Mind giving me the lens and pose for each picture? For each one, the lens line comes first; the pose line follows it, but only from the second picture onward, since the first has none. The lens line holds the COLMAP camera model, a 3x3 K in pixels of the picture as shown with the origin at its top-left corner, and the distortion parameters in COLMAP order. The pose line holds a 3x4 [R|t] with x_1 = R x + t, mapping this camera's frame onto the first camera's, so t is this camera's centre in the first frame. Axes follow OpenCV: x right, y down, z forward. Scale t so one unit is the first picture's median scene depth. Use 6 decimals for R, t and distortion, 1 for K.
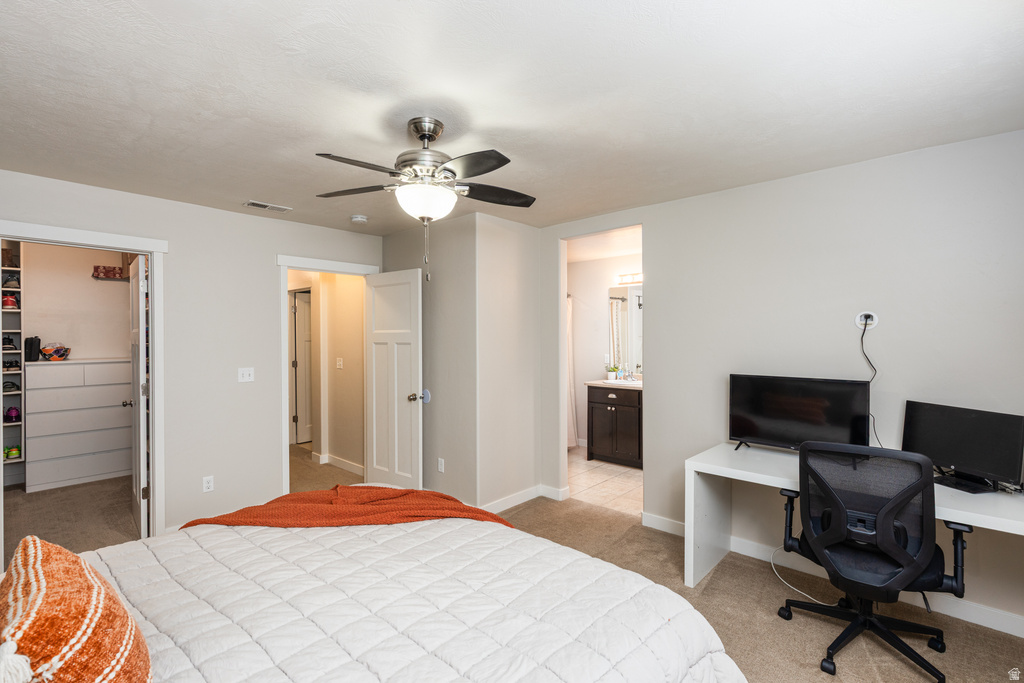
lens RADIAL K [[465.2, 0, 513.5], [0, 465.2, 340.0], [0, 0, 1]] dist [0.007653, -0.000568]
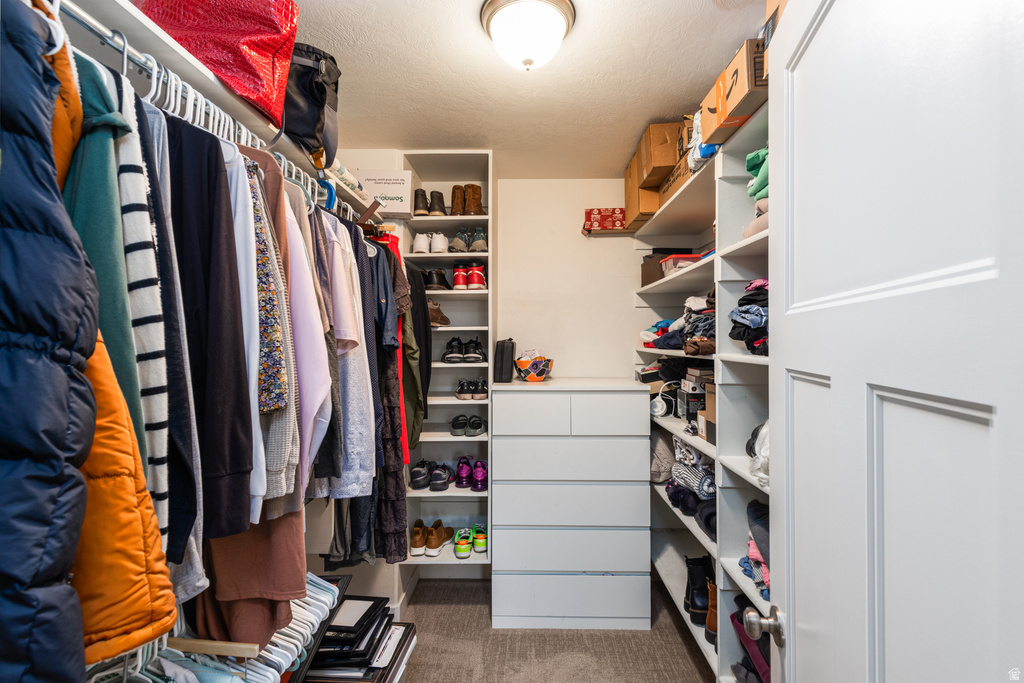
lens RADIAL K [[465.2, 0, 513.6], [0, 465.2, 343.4], [0, 0, 1]] dist [0.007653, -0.000568]
pose [[0.650642, -0.001380, -0.759383, -0.578275], [-0.008080, 0.999929, -0.008740, 0.003396], [0.759341, 0.011822, 0.650585, 0.627801]]
